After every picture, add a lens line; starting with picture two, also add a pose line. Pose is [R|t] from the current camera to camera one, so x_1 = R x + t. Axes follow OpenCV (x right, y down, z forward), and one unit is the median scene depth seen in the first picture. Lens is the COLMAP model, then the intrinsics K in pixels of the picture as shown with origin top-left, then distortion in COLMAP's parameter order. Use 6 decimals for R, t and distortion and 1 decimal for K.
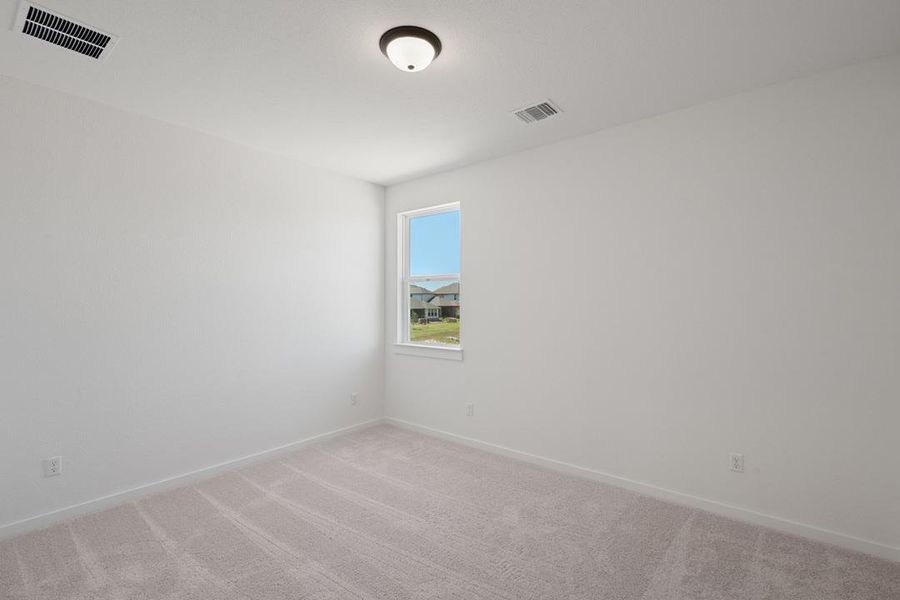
lens RADIAL K [[406.1, 0, 454.9], [0, 406.1, 299.7], [0, 0, 1]] dist [0.001656, -0.003521]
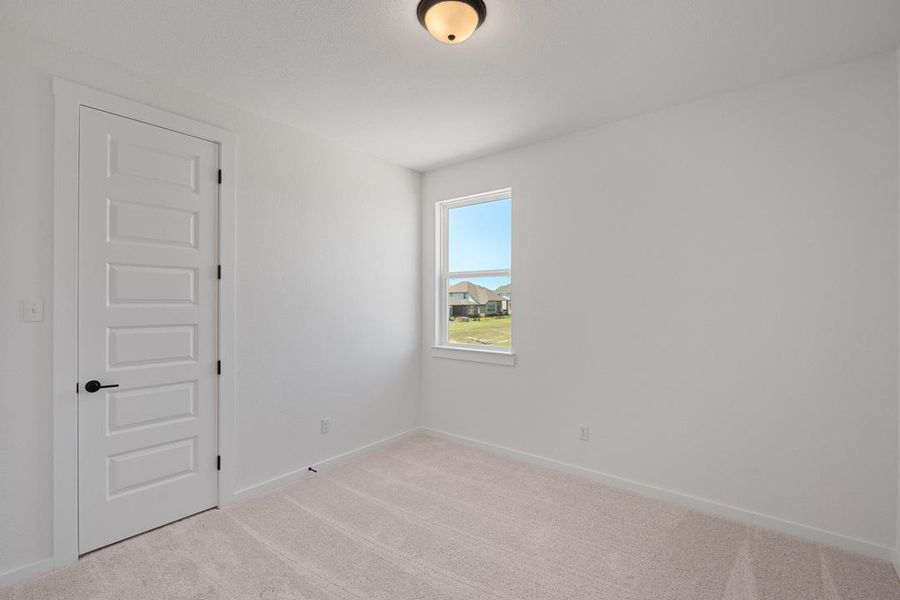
lens RADIAL K [[406.1, 0, 445.7], [0, 406.1, 304.7], [0, 0, 1]] dist [0.001656, -0.003521]
pose [[0.999988, 0.001913, -0.004583, -0.114161], [-0.001844, 0.999886, 0.014967, 0.001978], [0.004611, -0.014958, 0.999877, 0.093661]]
